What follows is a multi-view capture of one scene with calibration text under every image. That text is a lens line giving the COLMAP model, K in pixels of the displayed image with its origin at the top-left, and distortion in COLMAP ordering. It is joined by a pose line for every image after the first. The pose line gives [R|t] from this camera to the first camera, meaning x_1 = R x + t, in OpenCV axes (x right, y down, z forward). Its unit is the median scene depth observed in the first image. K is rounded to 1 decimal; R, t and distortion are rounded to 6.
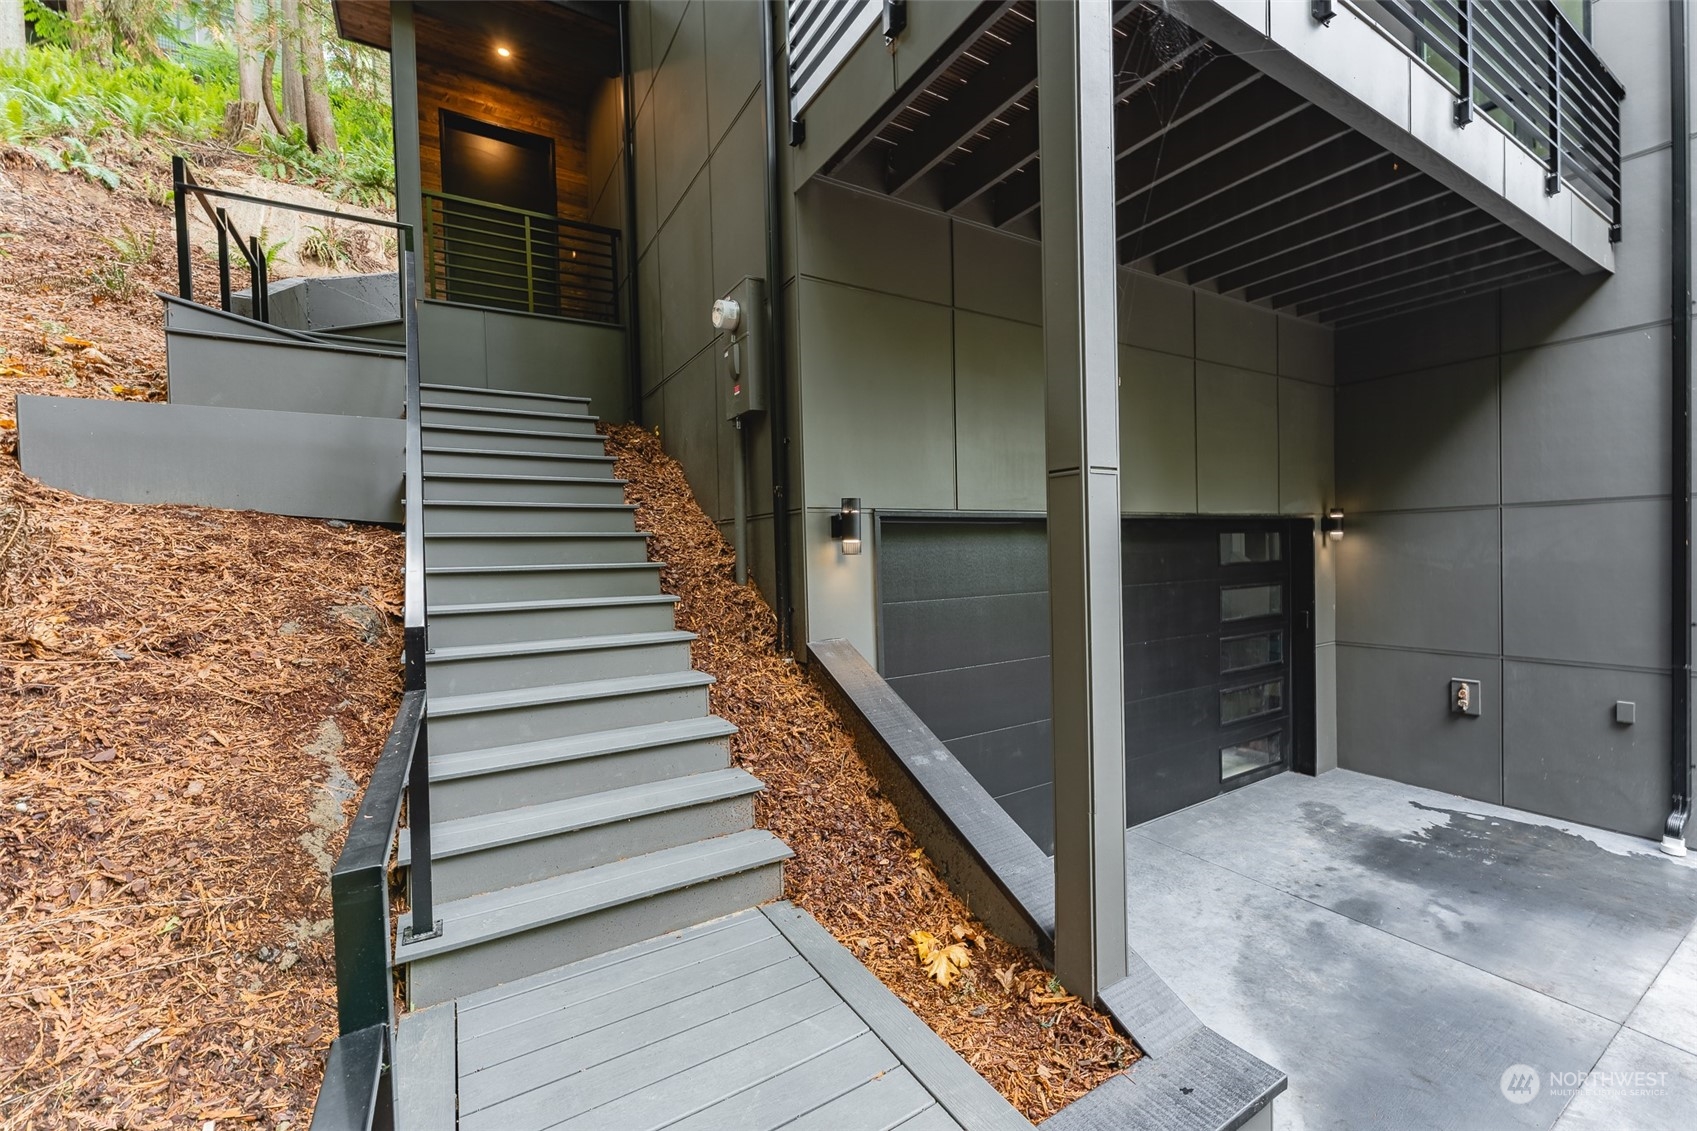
lens RADIAL K [[692.6, 0, 848.5], [0, 692.6, 565.5], [0, 0, 1]] dist [-0.000154, 0.000052]
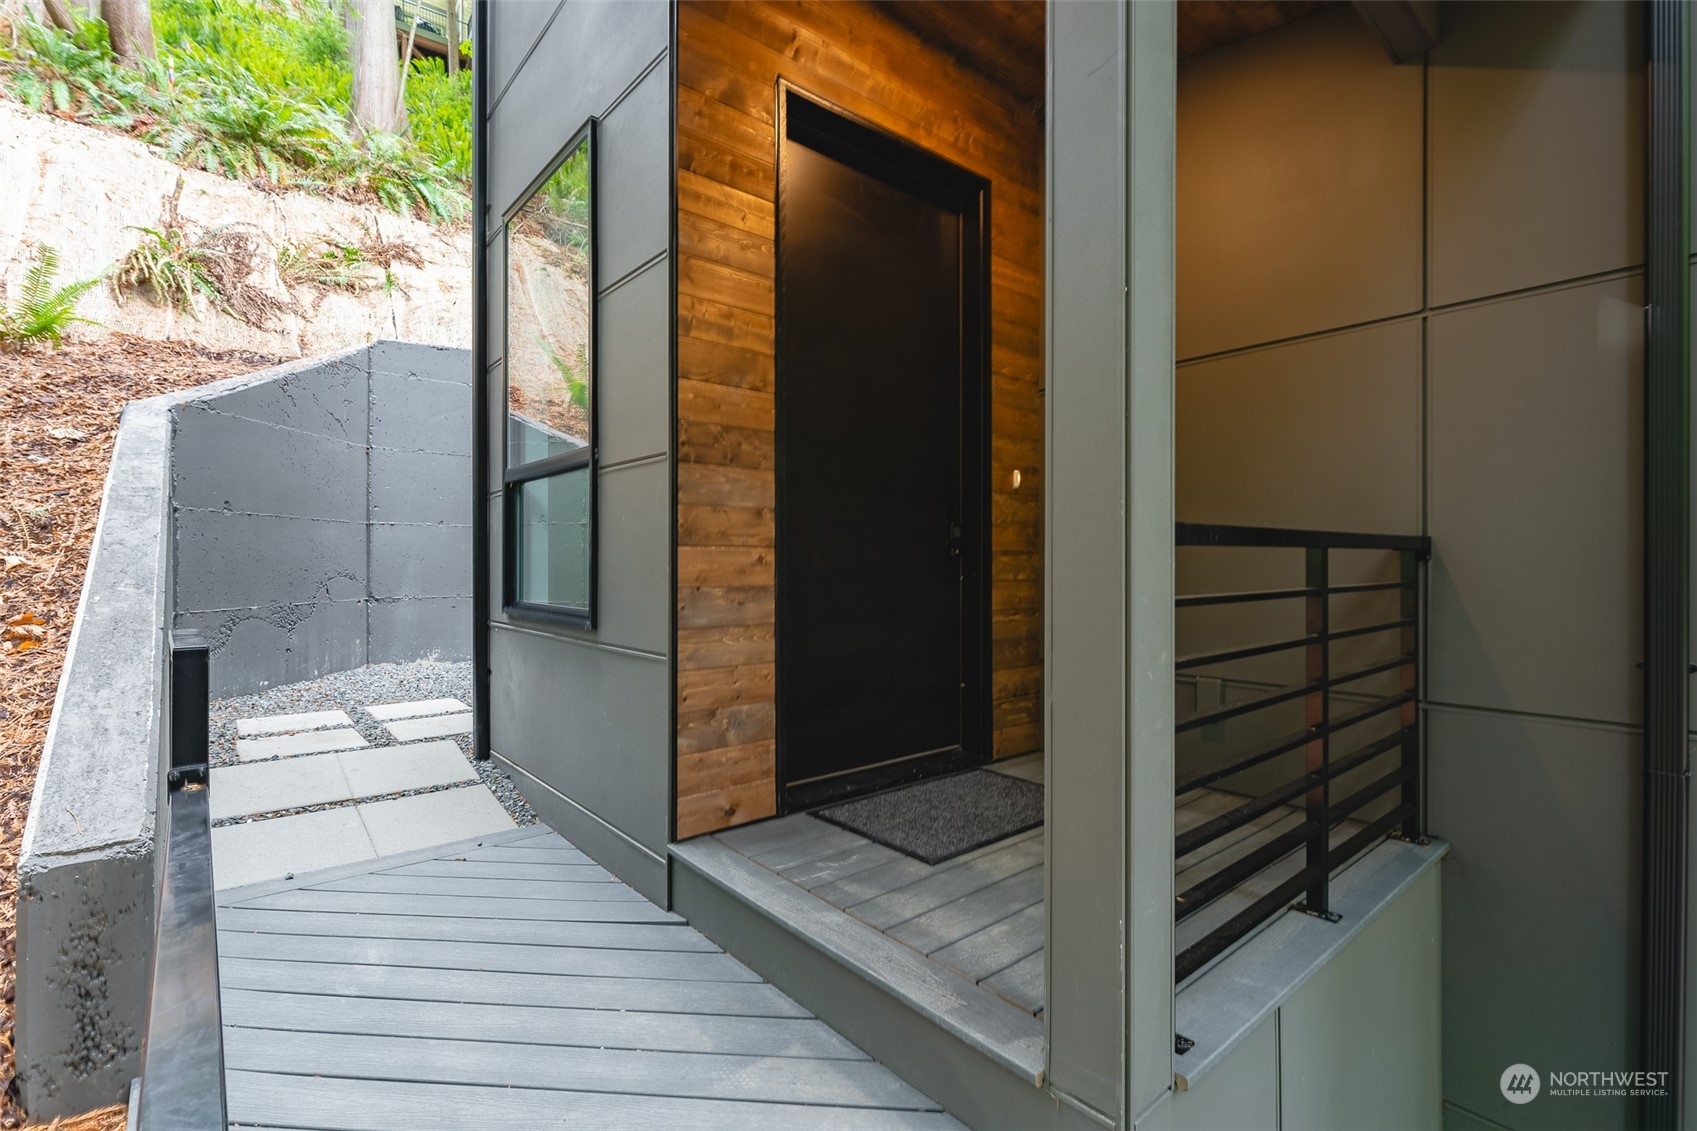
lens RADIAL K [[773.0, 0, 848.5], [0, 773.0, 565.5], [0, 0, 1]] dist [-0.001962, -0.000309]
pose [[0.987564, 0.025544, 0.155127, -0.299170], [-0.023993, 0.999642, -0.011862, -0.213090], [-0.155374, 0.007992, 0.987823, 0.318552]]
